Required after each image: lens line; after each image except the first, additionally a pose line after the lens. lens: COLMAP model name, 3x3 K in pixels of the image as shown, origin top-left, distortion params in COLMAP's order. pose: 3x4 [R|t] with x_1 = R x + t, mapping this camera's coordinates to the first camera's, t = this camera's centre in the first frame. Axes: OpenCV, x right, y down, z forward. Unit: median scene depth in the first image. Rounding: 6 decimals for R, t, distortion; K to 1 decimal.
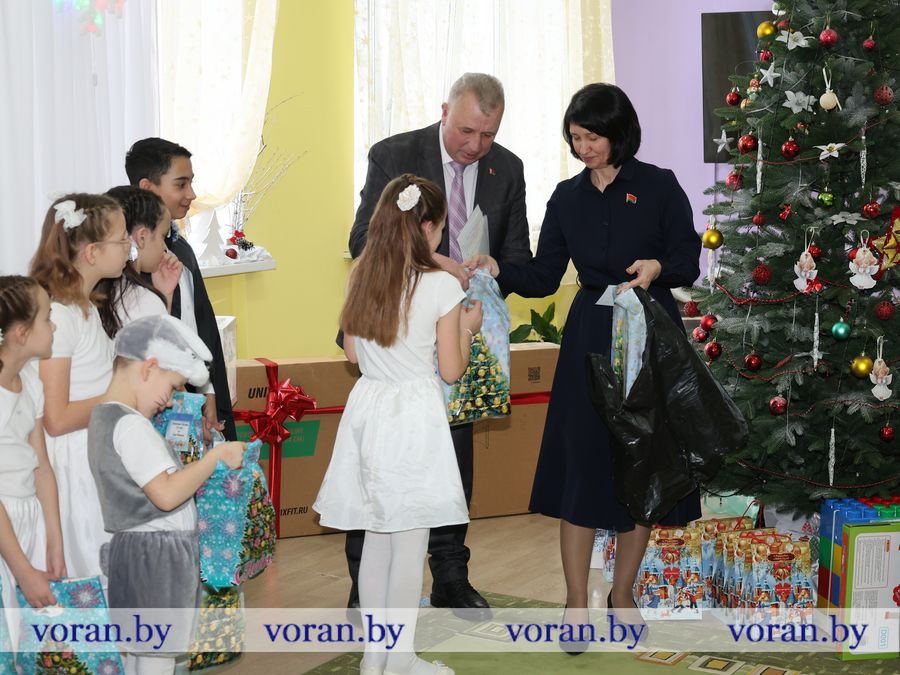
lens RADIAL K [[1682.7, 0, 467.4], [0, 1682.7, 338.2], [0, 0, 1]] dist [0.004961, 0.000000]
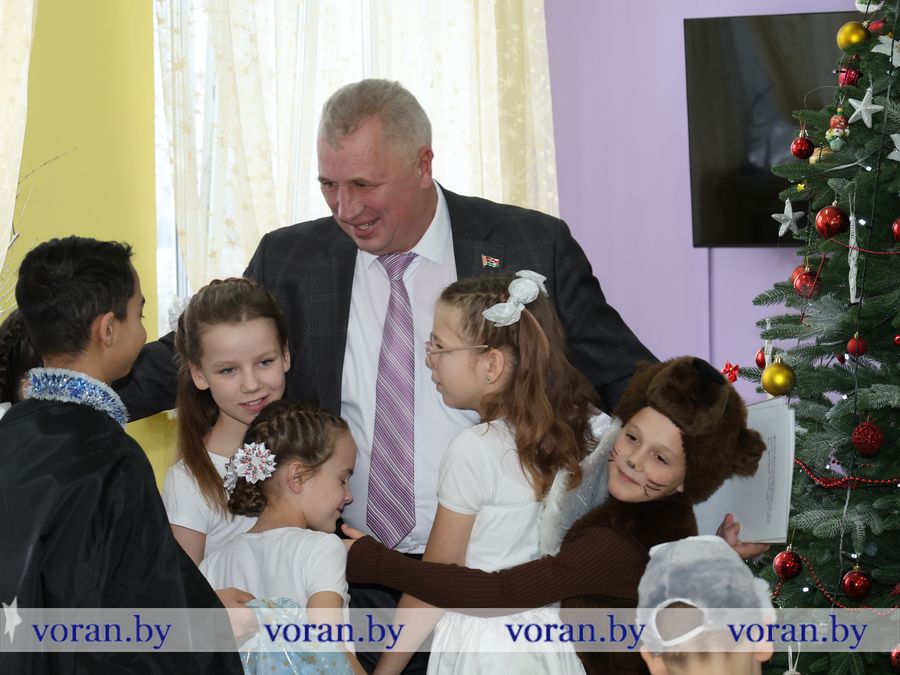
lens RADIAL K [[2442.9, 0, 442.3], [0, 2442.9, 342.4], [0, 0, 1]] dist [-0.003275, 0.000000]
pose [[0.997317, -0.019947, 0.070437, -0.036646], [0.024454, 0.997668, -0.063721, -0.019684], [-0.069002, 0.065273, 0.995479, 0.138484]]
